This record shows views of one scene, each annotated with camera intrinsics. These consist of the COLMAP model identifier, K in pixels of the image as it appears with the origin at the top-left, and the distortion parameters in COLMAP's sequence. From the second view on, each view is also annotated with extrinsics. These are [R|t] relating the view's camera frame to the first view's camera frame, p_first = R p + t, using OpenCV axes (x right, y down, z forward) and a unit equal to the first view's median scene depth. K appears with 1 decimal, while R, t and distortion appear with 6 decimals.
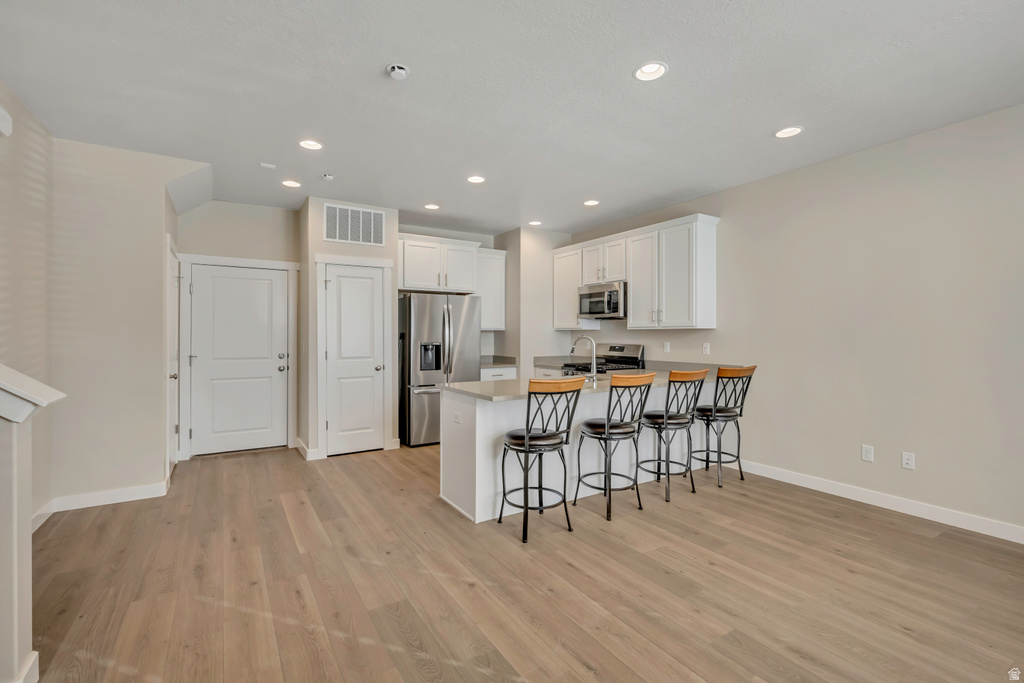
lens RADIAL K [[458.9, 0, 510.8], [0, 458.9, 332.0], [0, 0, 1]] dist [-0.002571, -0.000320]
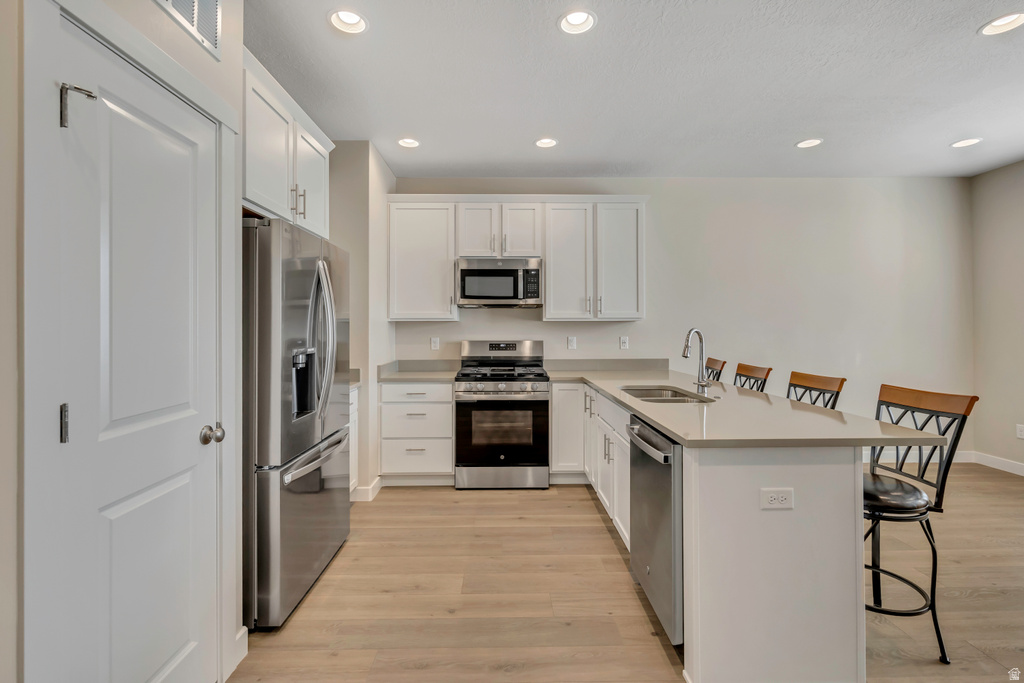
lens RADIAL K [[458.9, 0, 502.8], [0, 458.9, 327.0], [0, 0, 1]] dist [-0.002571, -0.000320]
pose [[0.525720, -0.000614, 0.850657, -0.685462], [-0.000210, 1.000000, 0.000852, 0.005630], [-0.850657, -0.000626, 0.525720, 1.007380]]
